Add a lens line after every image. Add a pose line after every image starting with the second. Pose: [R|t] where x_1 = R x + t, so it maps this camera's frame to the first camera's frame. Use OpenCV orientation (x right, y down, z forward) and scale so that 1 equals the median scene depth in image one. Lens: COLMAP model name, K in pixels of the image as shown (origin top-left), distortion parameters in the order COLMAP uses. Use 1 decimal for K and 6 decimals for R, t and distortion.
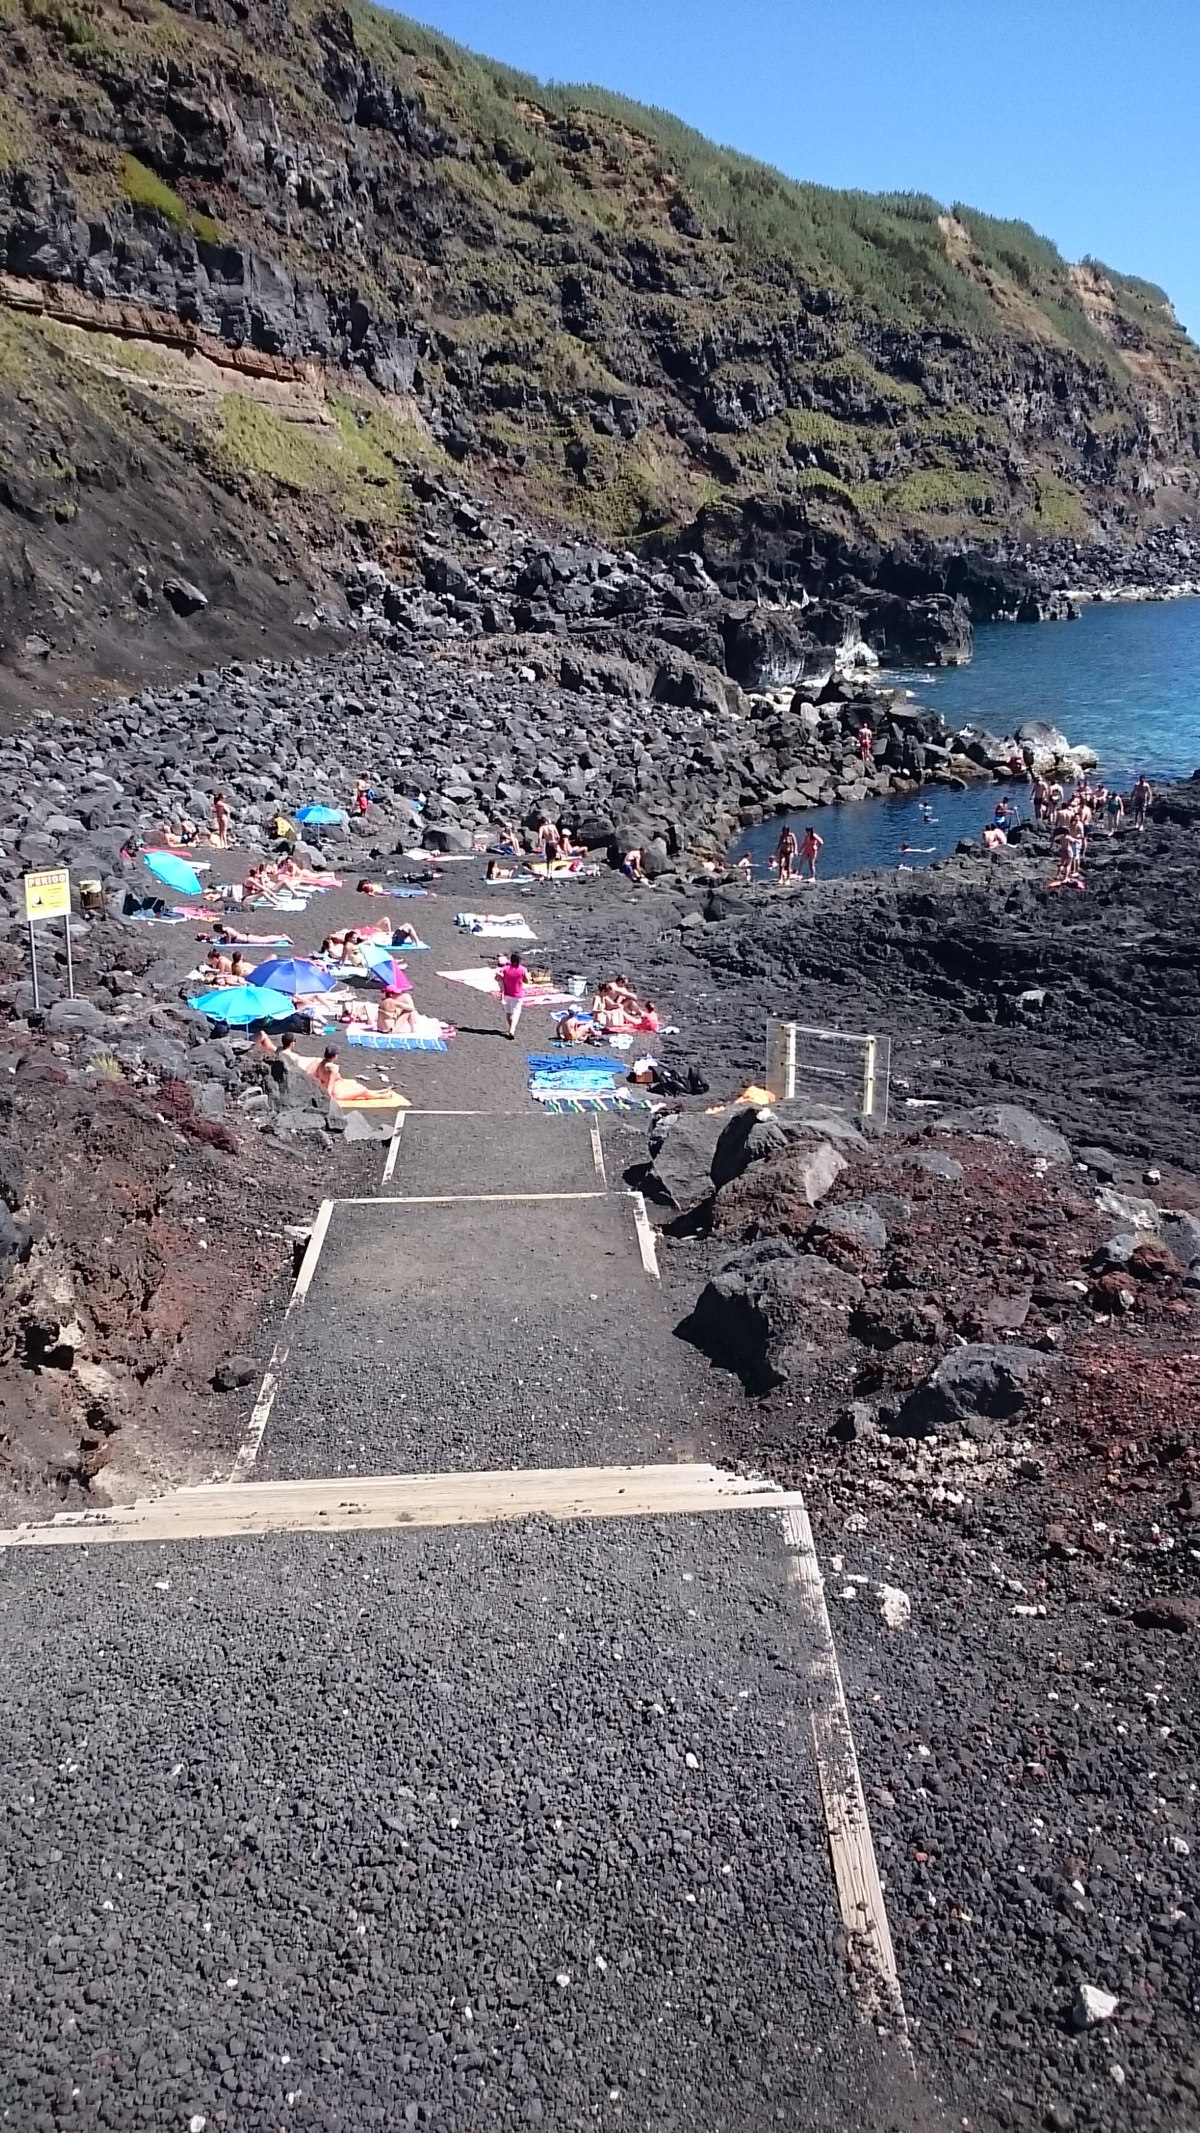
lens RADIAL K [[1686.8, 0, 554.2], [0, 1686.8, 1058.0], [0, 0, 1]] dist [0.050543, -0.071862]
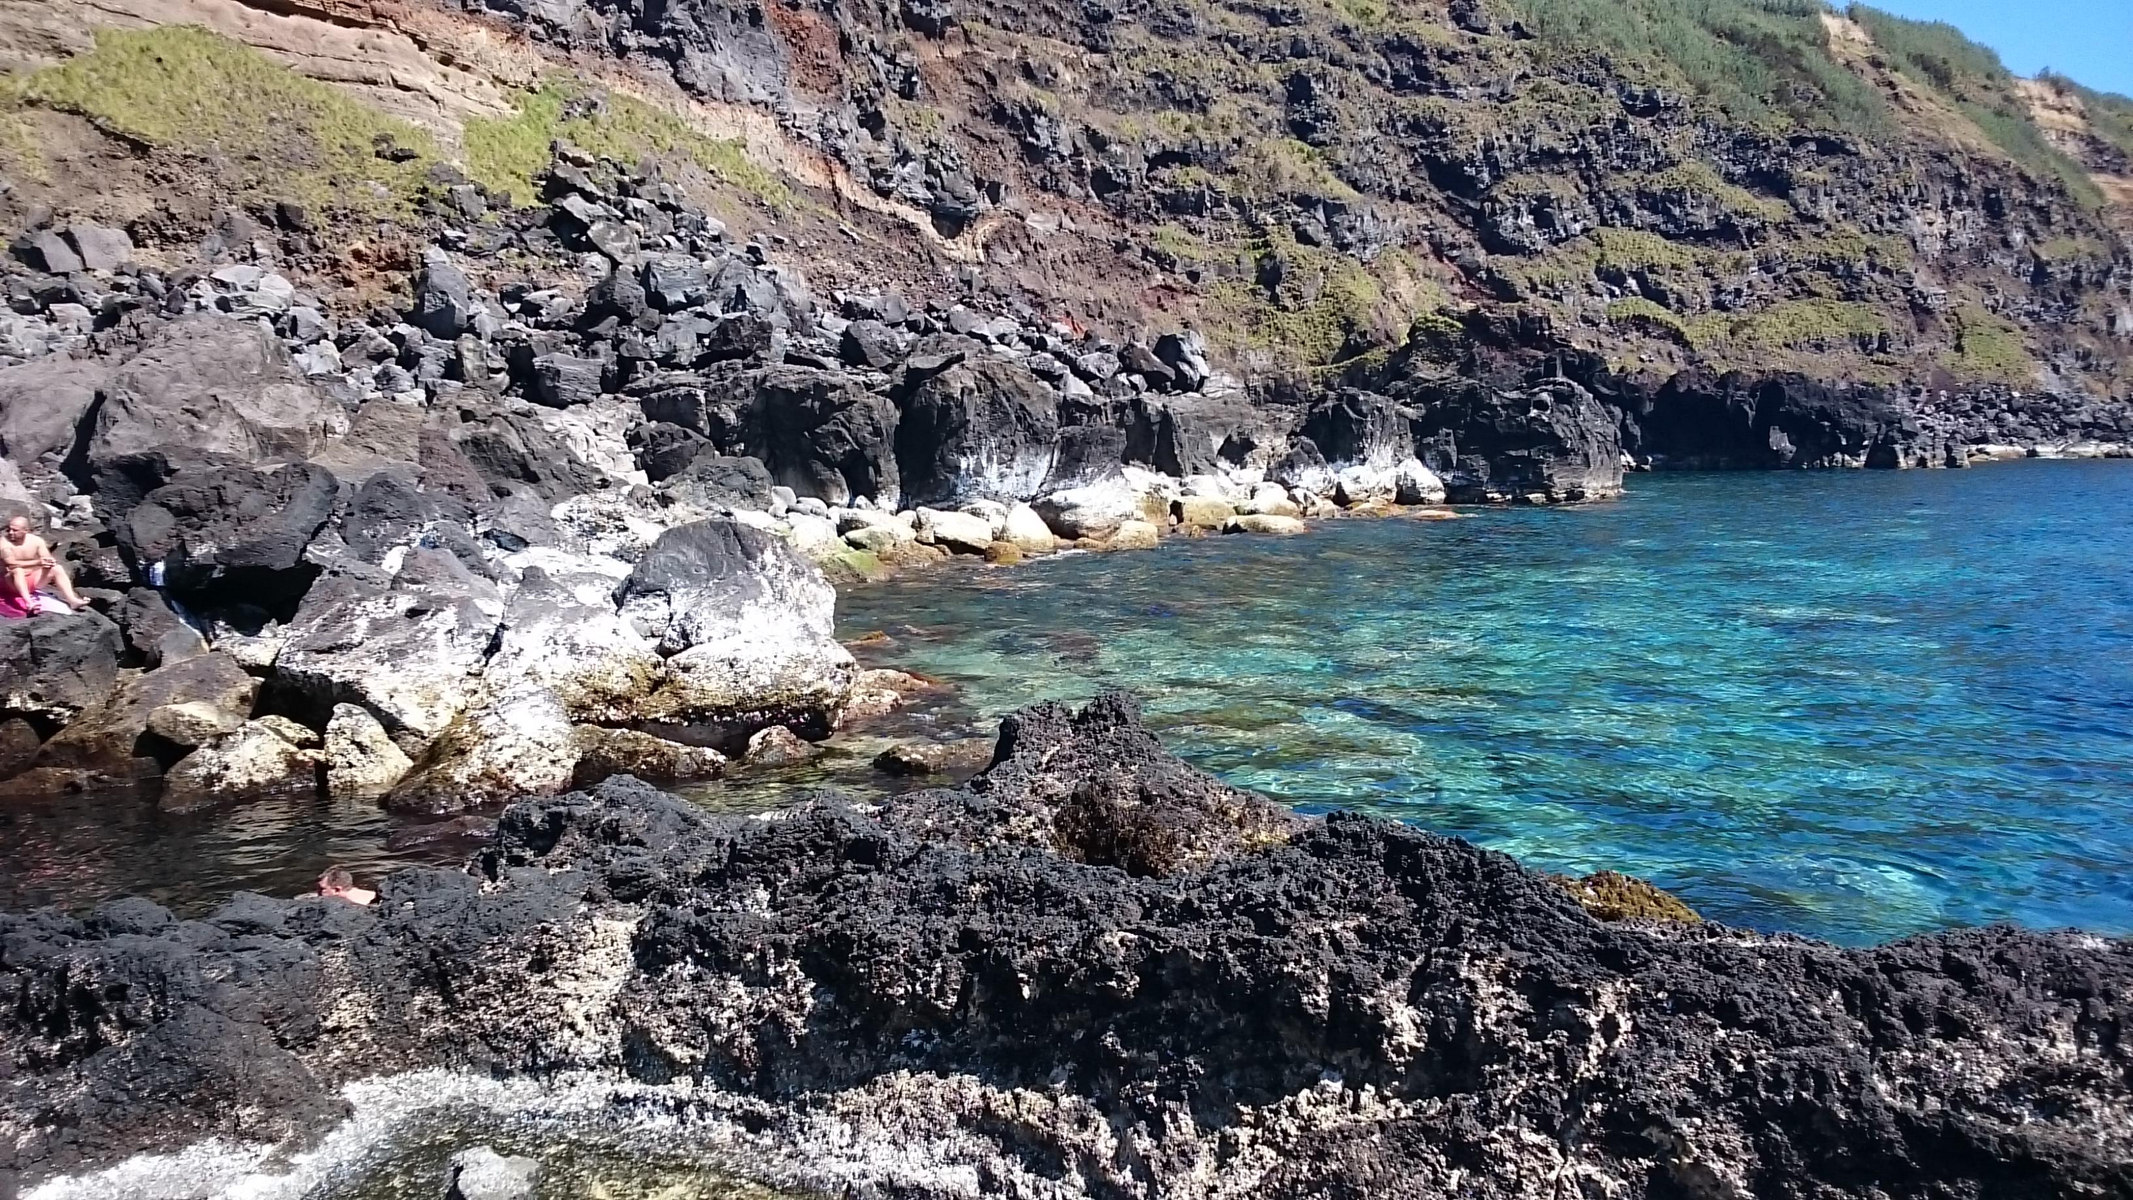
lens RADIAL K [[1686.8, 0, 1048.1], [0, 1686.8, 649.4], [0, 0, 1]] dist [0.050543, -0.071862]
pose [[0.964469, 0.032253, -0.262218, 0.121688], [-0.076322, 0.984217, -0.159661, -0.043945], [0.252930, 0.174001, 0.951709, 0.240009]]
